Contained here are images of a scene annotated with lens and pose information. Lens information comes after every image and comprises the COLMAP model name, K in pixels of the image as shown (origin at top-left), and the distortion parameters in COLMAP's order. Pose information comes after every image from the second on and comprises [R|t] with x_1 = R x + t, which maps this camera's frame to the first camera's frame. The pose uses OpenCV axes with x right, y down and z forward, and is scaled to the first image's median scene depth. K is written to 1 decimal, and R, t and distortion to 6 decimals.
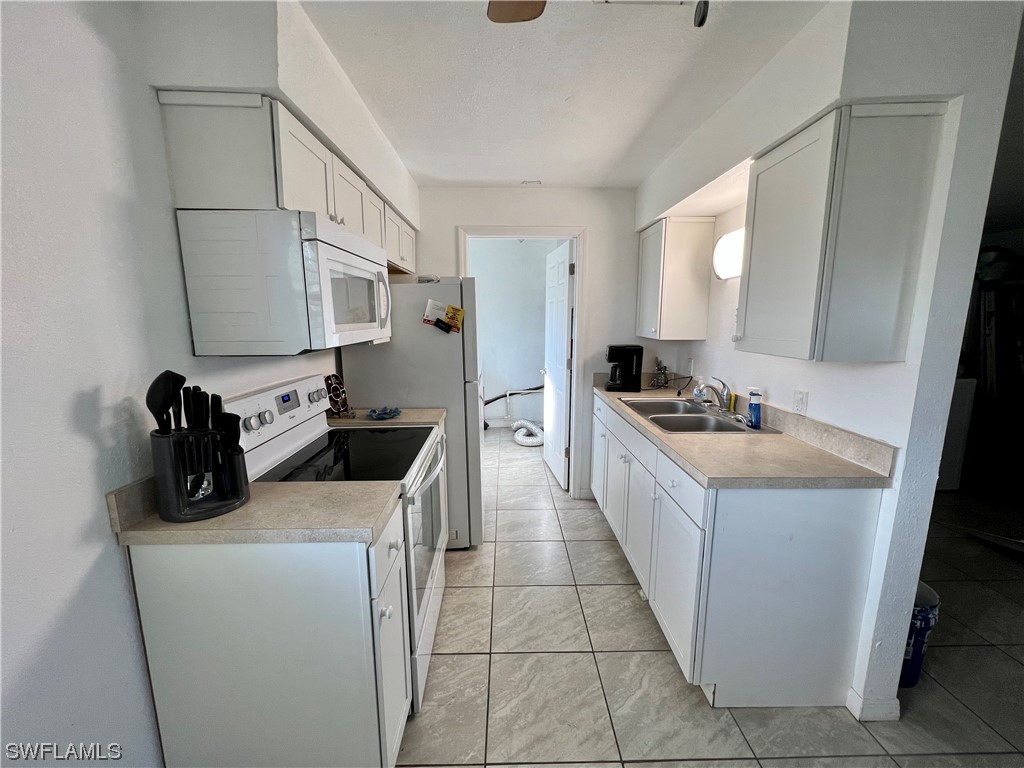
lens RADIAL K [[411.1, 0, 513.0], [0, 411.1, 385.1], [0, 0, 1]] dist [-0.001622, 0.000139]
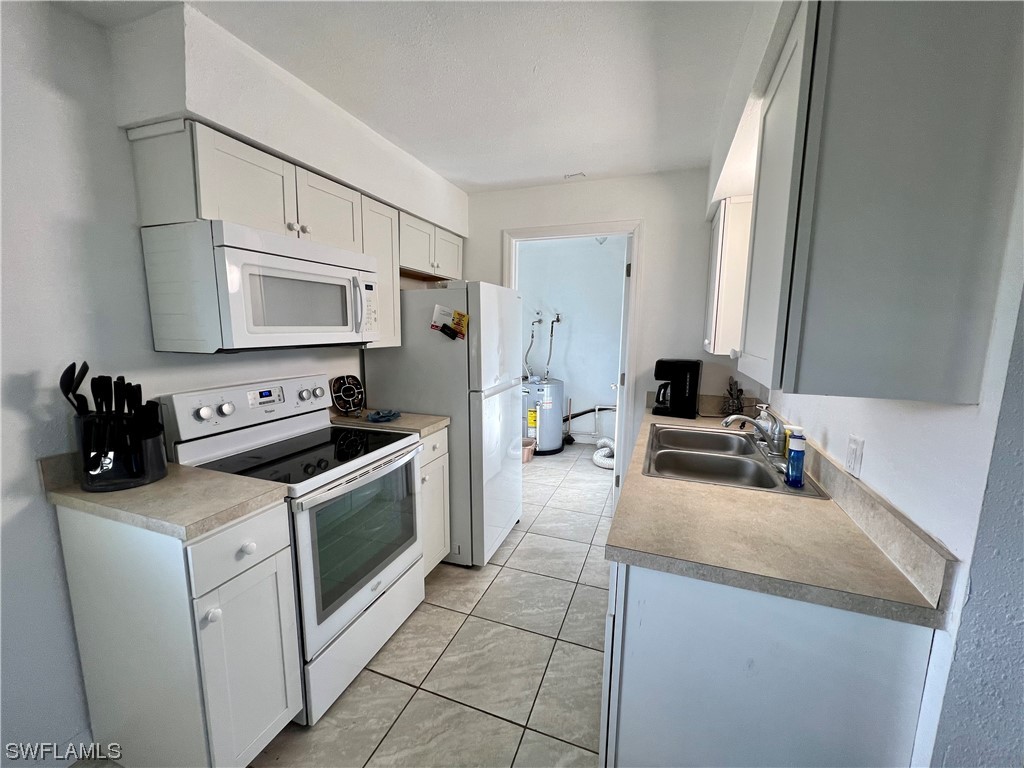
lens RADIAL K [[411.1, 0, 513.0], [0, 411.1, 385.1], [0, 0, 1]] dist [-0.001622, 0.000139]
pose [[0.930010, 0.062536, -0.362176, 0.347547], [-0.071118, 0.997414, -0.010400, -0.020177], [0.360589, 0.035429, 0.932052, 0.161936]]
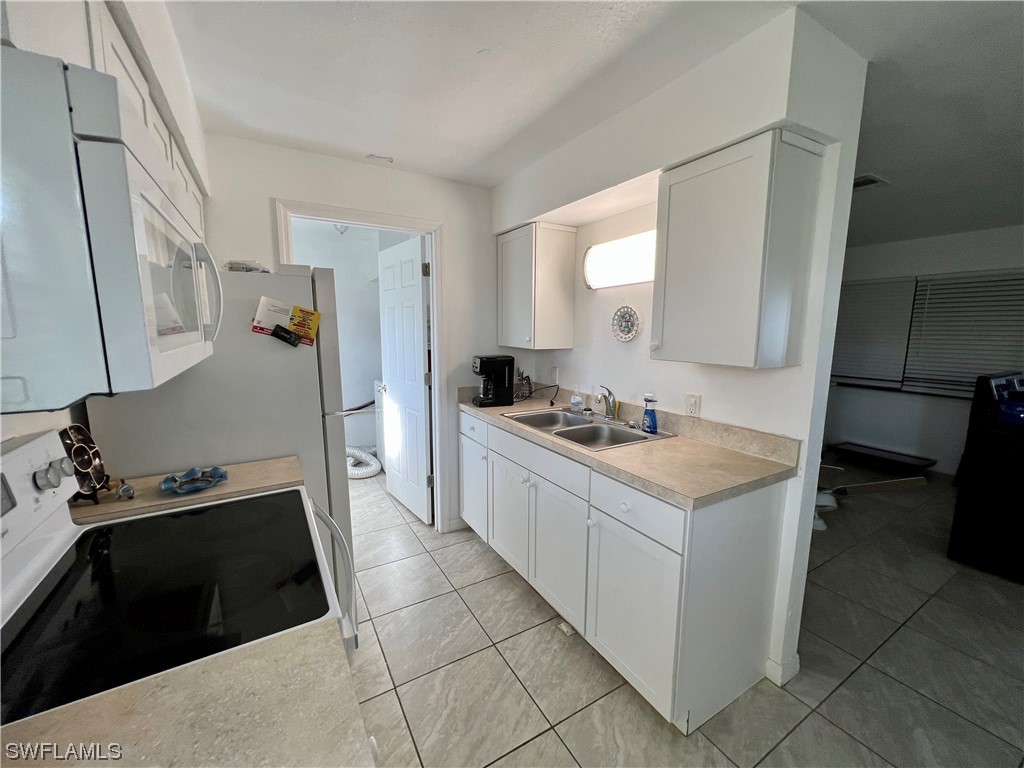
lens RADIAL K [[411.1, 0, 513.0], [0, 411.1, 385.1], [0, 0, 1]] dist [-0.001622, 0.000139]
pose [[0.869401, -0.063767, 0.489975, -0.192441], [0.073552, 0.997291, -0.000719, -0.036590], [-0.488601, 0.036664, 0.871736, 0.235968]]
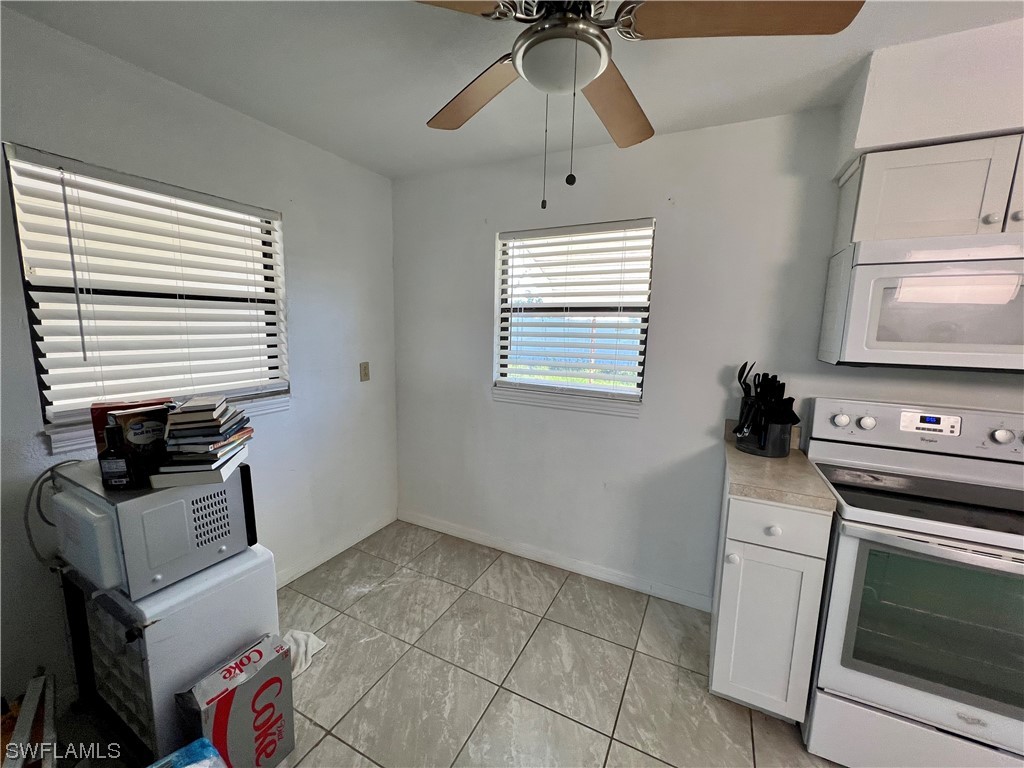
lens RADIAL K [[411.1, 0, 513.0], [0, 411.1, 385.1], [0, 0, 1]] dist [-0.001622, 0.000139]
pose [[-0.463331, 0.119972, -0.878027, 0.548849], [-0.165641, 0.961608, 0.218801, -0.070719], [0.870567, 0.246815, -0.425670, 0.409862]]
